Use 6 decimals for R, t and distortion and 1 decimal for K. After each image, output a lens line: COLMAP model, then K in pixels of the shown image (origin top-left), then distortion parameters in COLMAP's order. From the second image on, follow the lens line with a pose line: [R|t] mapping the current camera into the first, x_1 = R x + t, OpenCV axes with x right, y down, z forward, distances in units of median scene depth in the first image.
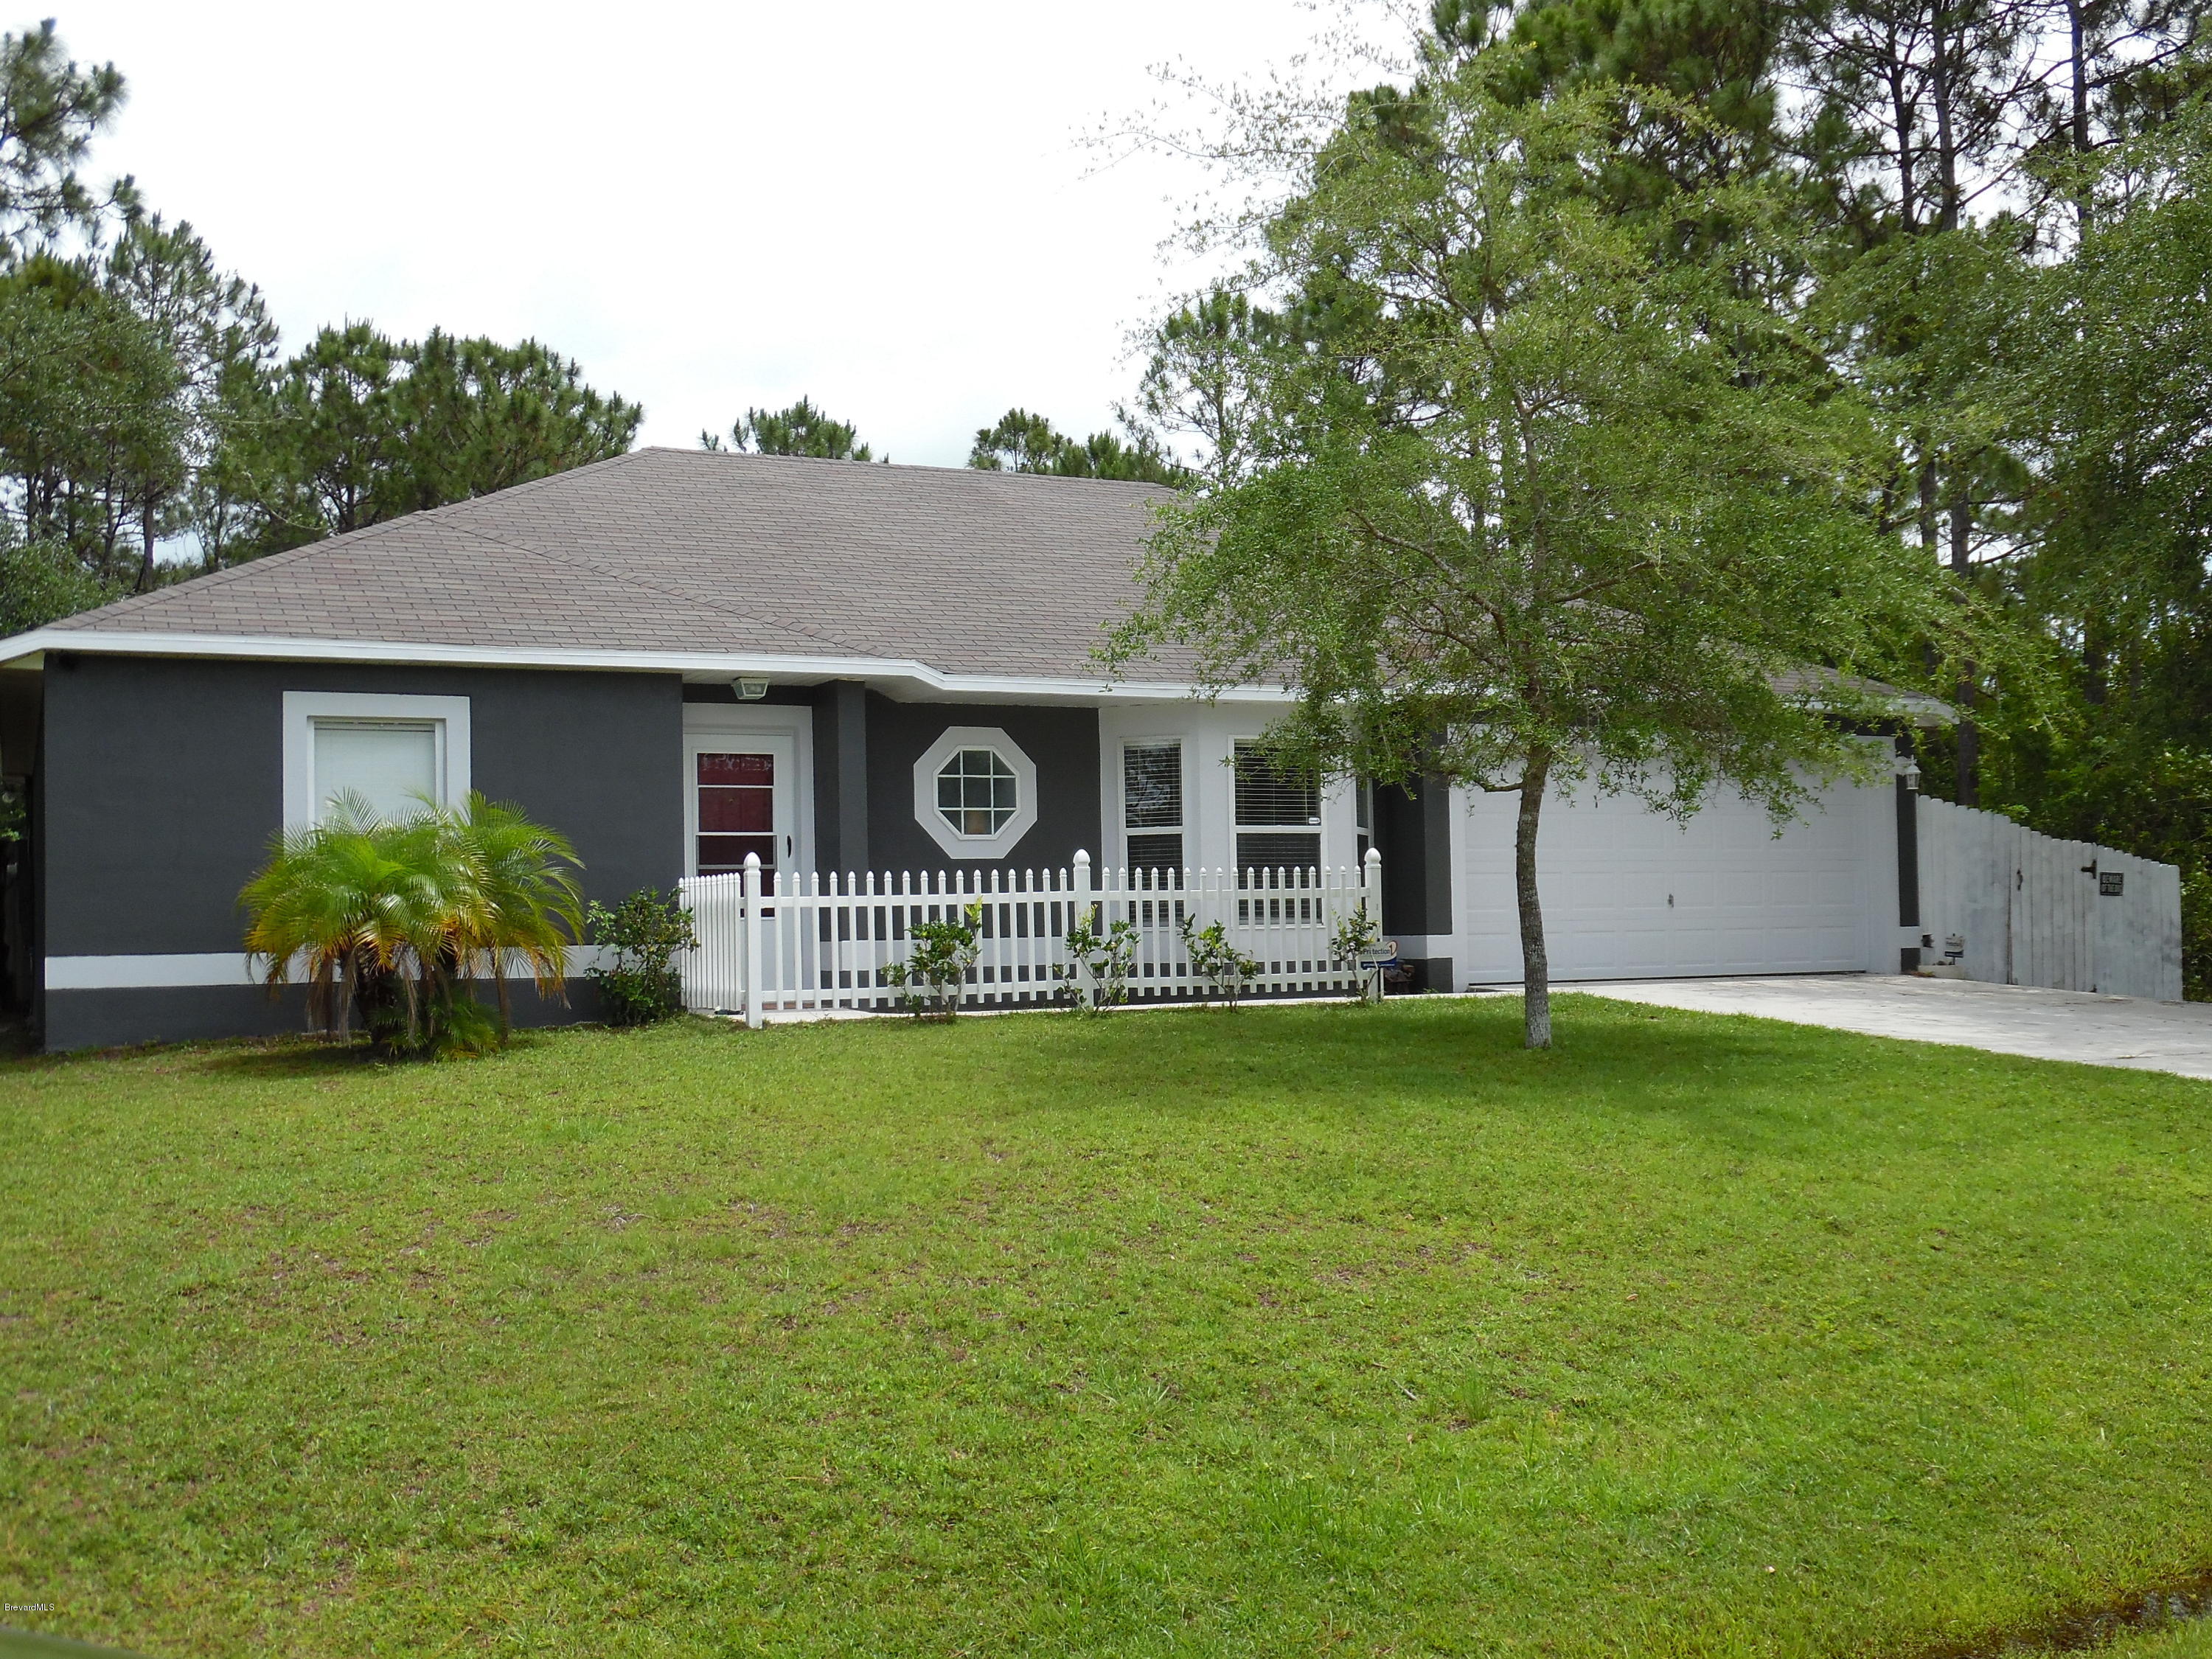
lens RADIAL K [[2445.3, 0, 1106.0], [0, 2445.3, 829.5], [0, 0, 1]] dist [0.046576, 0.035438]
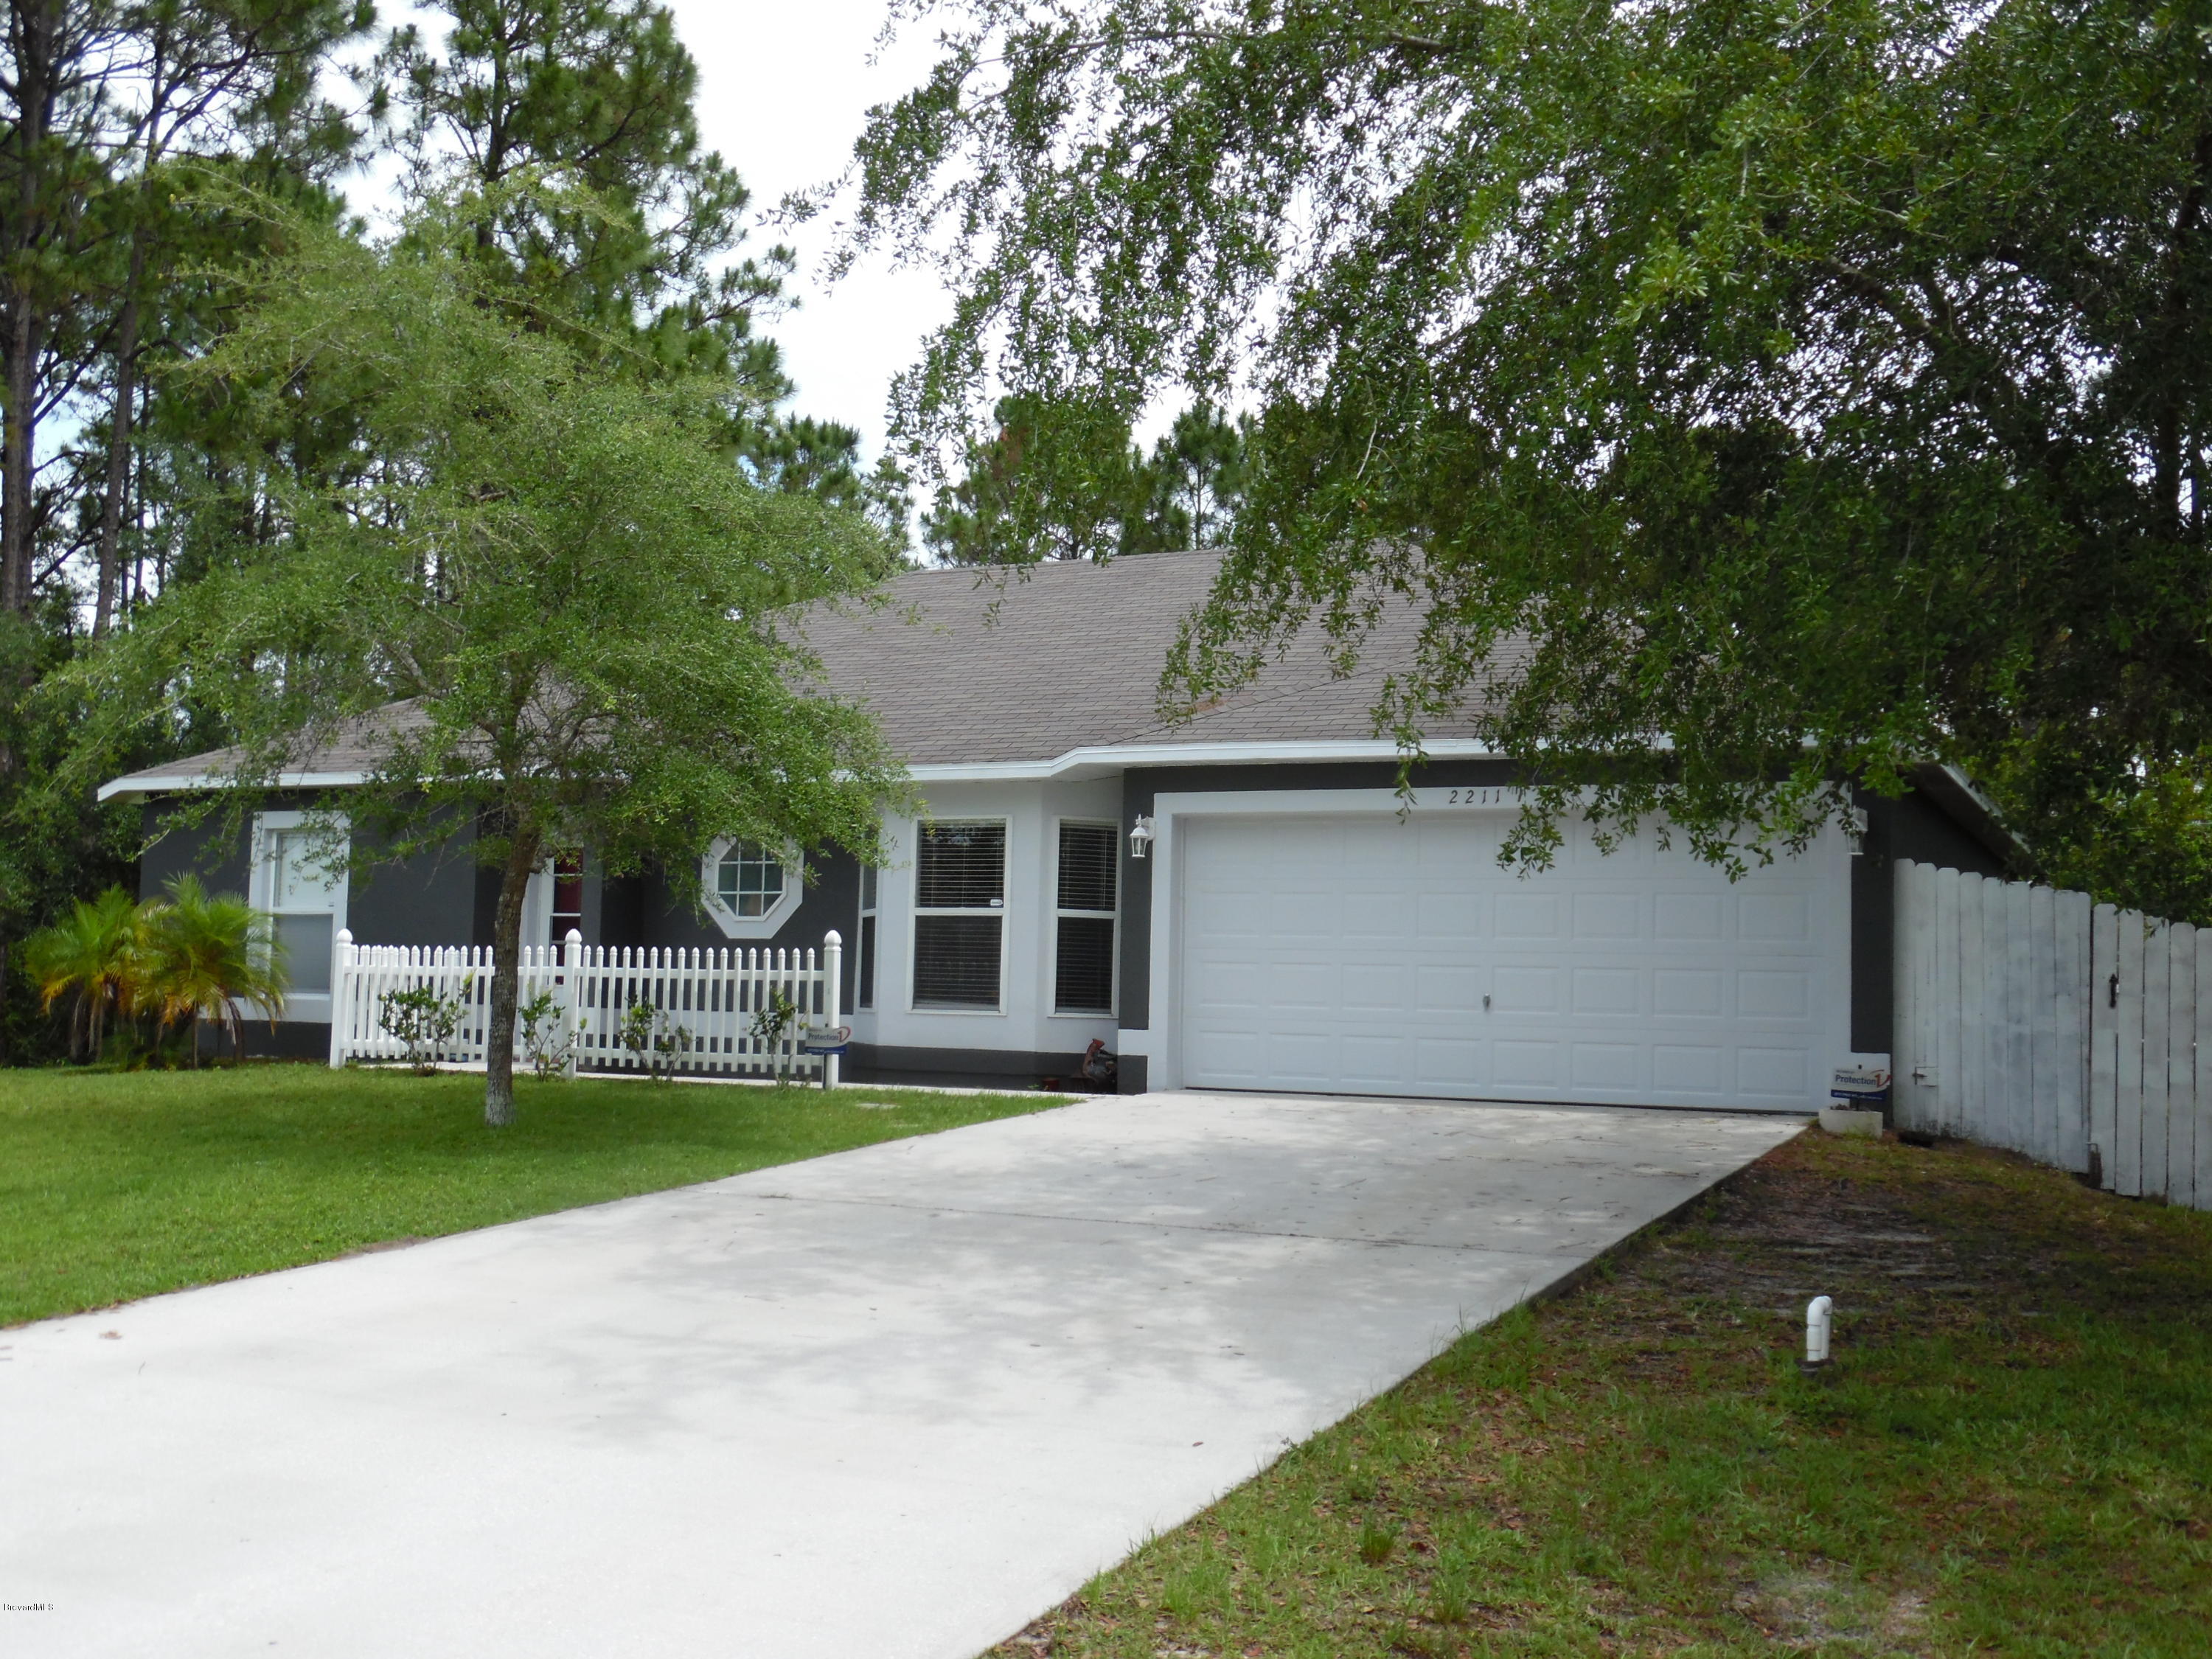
lens RADIAL K [[2445.3, 0, 1106.0], [0, 2445.3, 829.5], [0, 0, 1]] dist [0.046576, 0.035438]
pose [[0.567187, -0.026245, -0.823171, 0.934185], [-0.000924, 0.999471, -0.032502, -0.001029], [0.823589, 0.019195, 0.566863, 0.509591]]
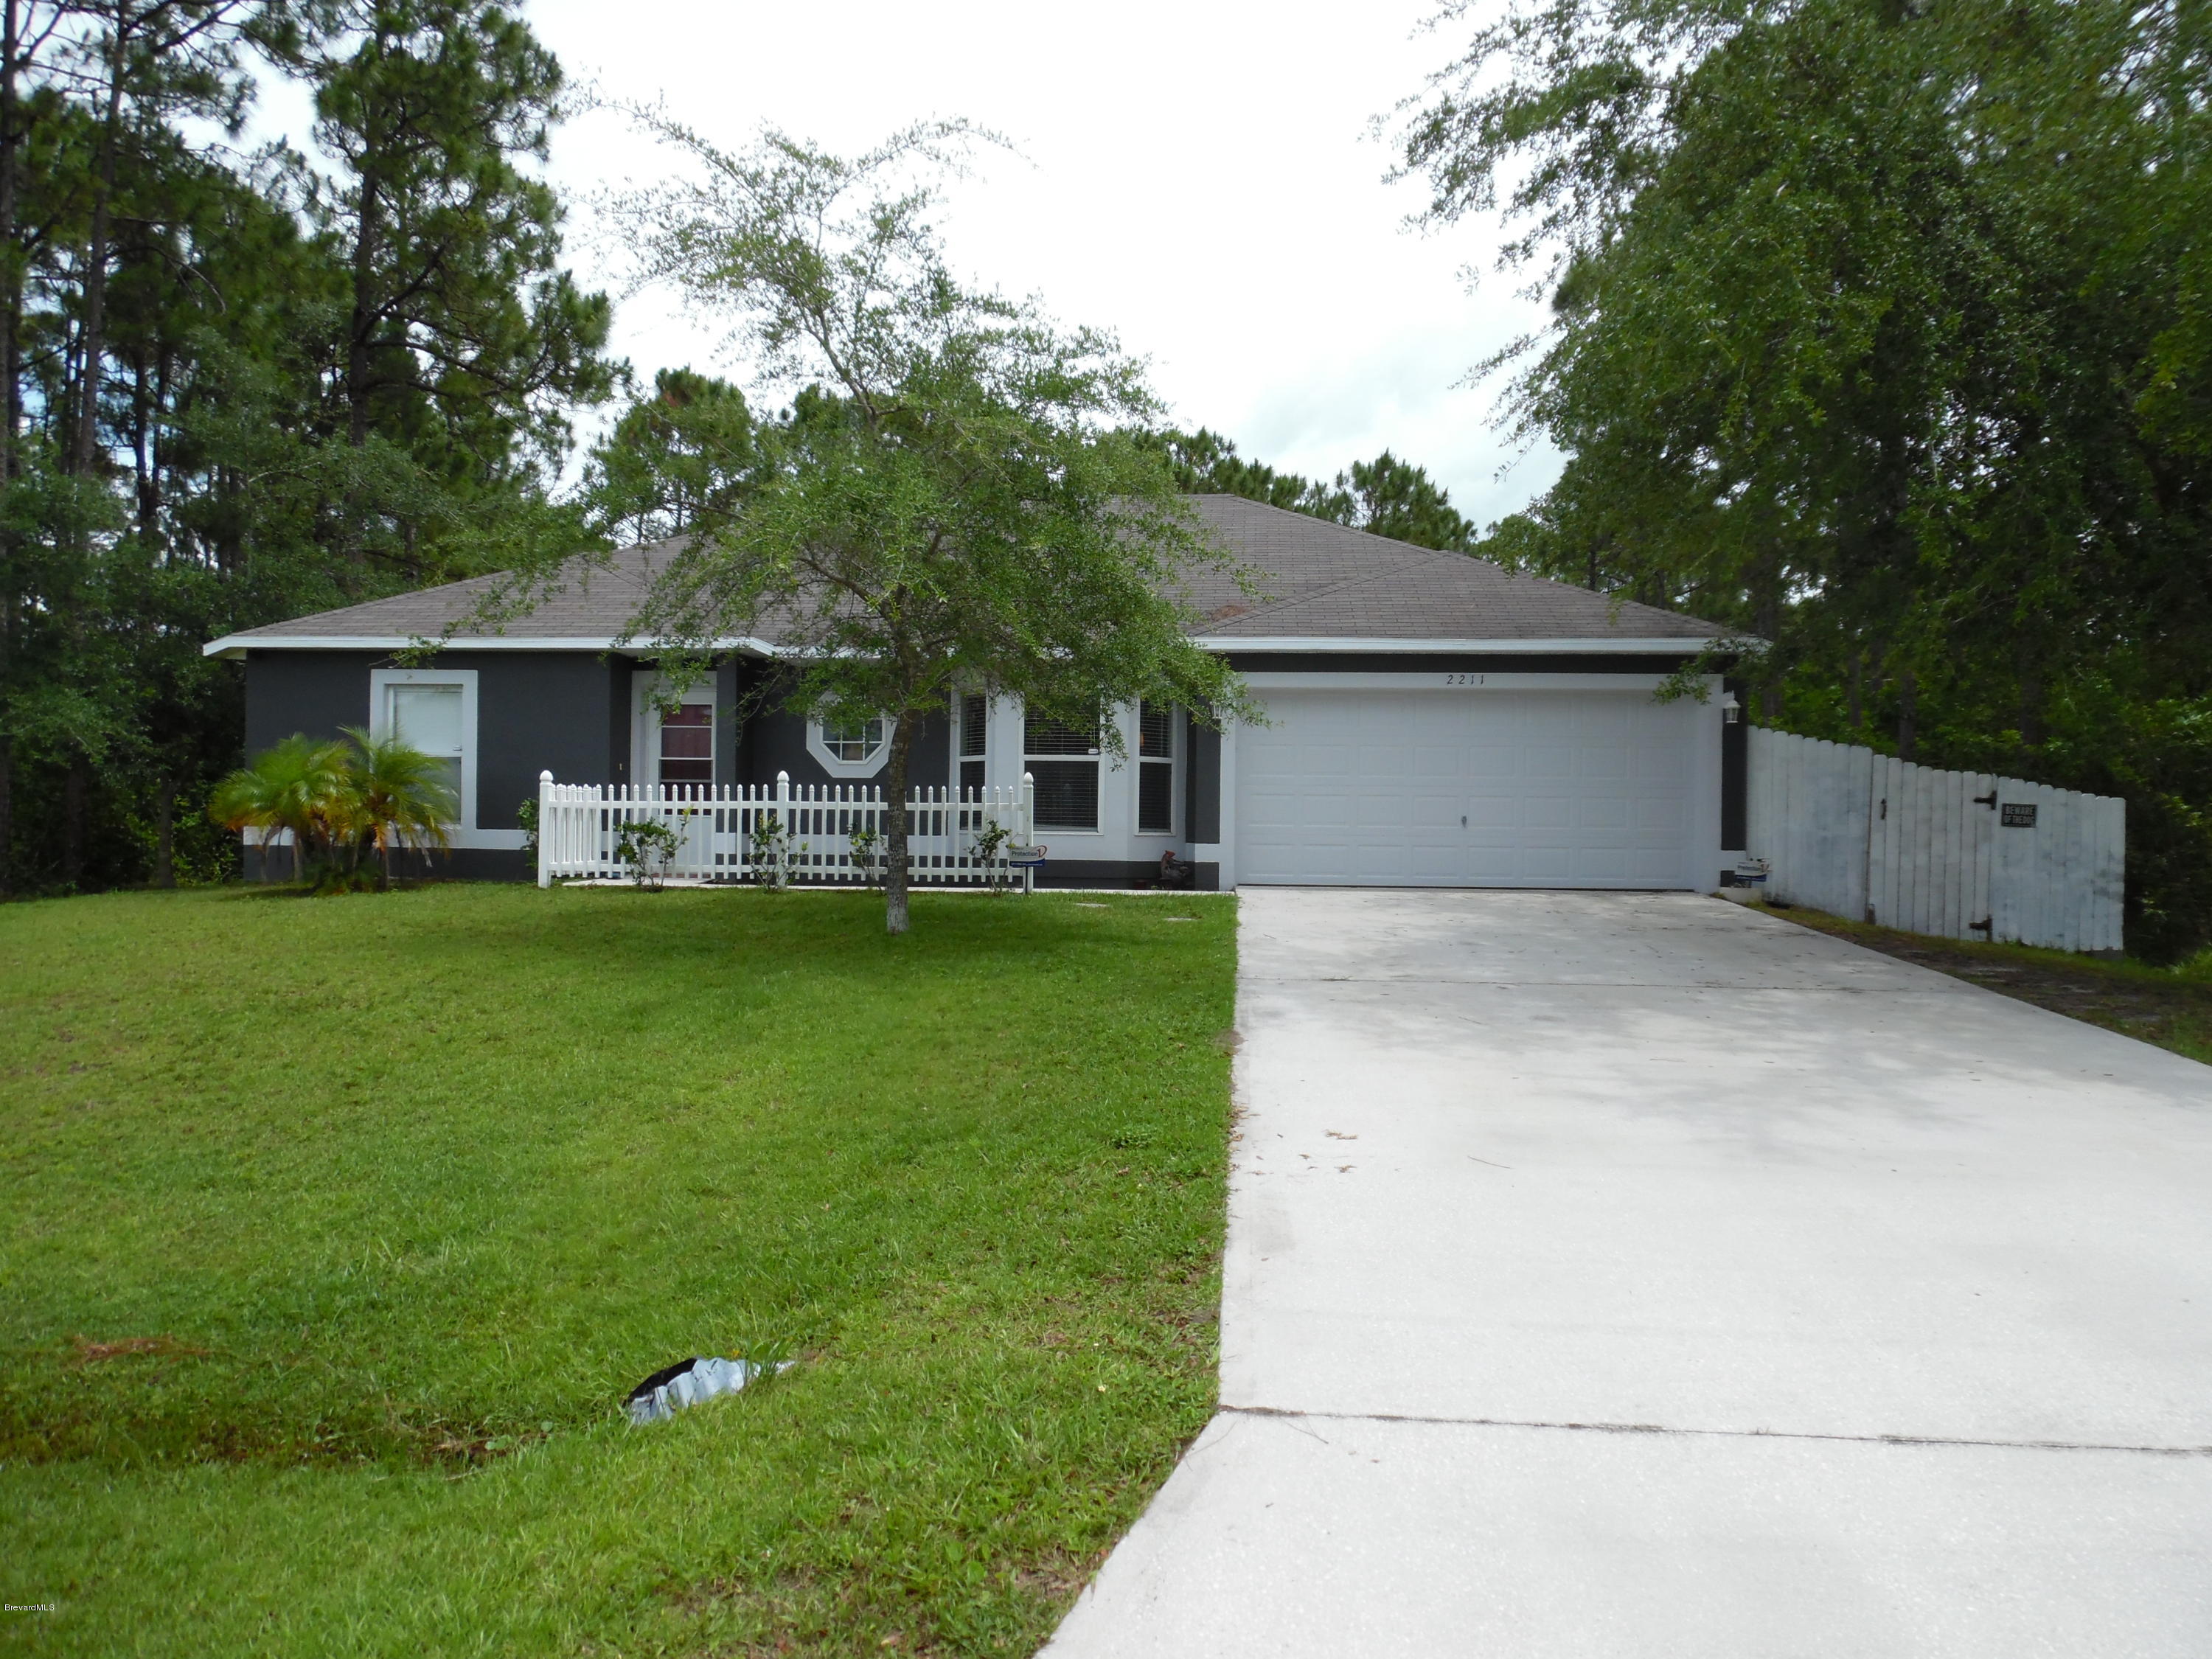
lens RADIAL K [[1608.2, 0, 1142.3], [0, 1608.2, 799.7], [0, 0, 1]] dist [0.086104, -0.107839]
pose [[0.842296, 0.018558, -0.538696, 0.586237], [-0.004324, 0.999608, 0.027674, -0.001542], [0.538998, -0.020980, 0.842046, 0.309614]]
